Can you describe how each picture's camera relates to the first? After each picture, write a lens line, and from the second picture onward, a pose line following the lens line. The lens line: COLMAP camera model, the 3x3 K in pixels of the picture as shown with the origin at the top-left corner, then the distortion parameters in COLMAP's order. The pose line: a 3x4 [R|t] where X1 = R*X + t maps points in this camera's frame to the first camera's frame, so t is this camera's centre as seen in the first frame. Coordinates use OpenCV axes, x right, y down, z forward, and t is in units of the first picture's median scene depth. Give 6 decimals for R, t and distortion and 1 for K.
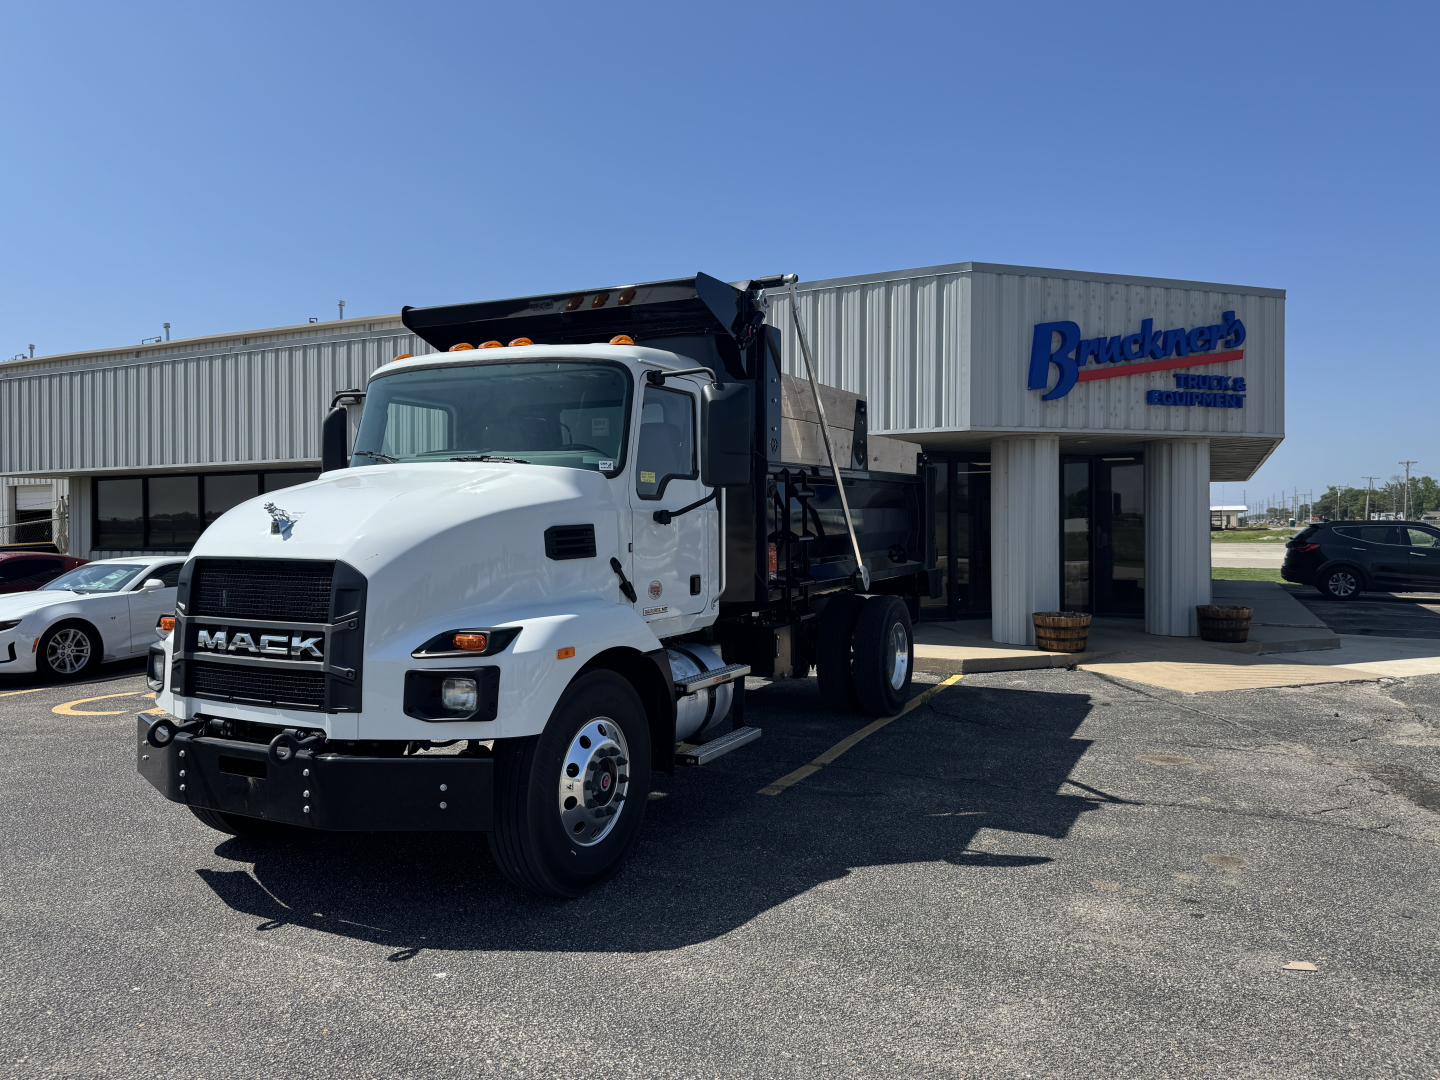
lens RADIAL K [[1001.7, 0, 720.0], [0, 1001.7, 540.0], [0, 0, 1]] dist [0.048943, -0.068206]
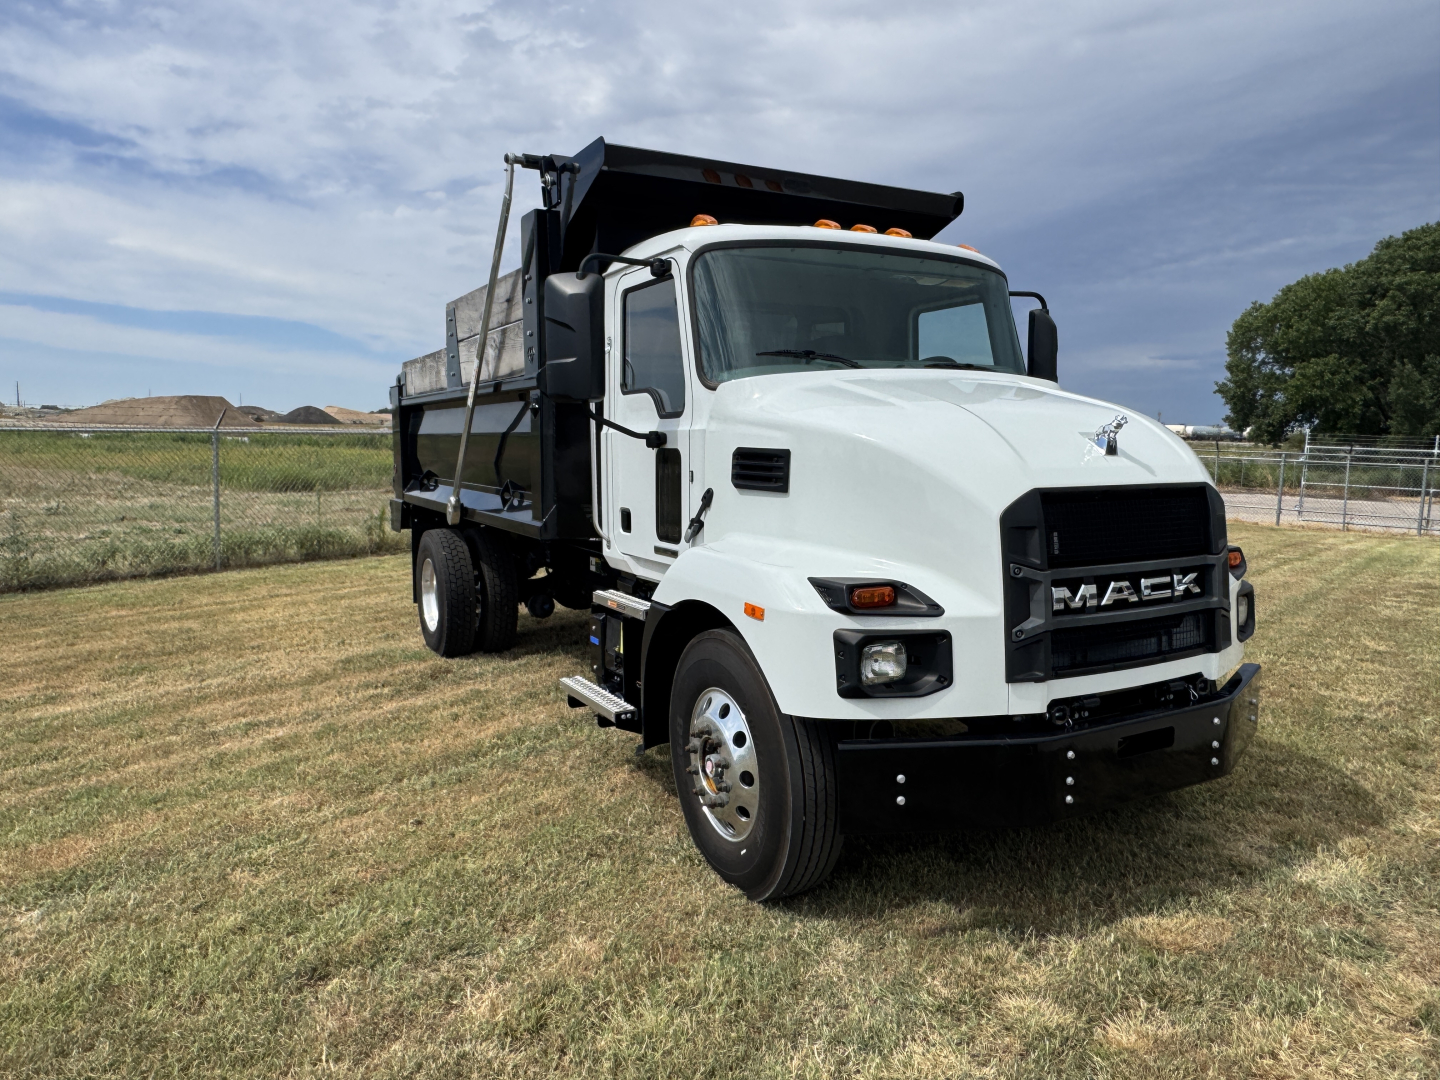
lens RADIAL K [[966.9, 0, 696.0], [0, 966.9, 541.2], [0, 0, 1]] dist [0.064510, 0.000045]
pose [[0.574312, -0.083851, 0.814331, -1.256182], [0.025618, 0.996094, 0.084500, -0.011731], [-0.818236, -0.027668, 0.574217, 0.814451]]
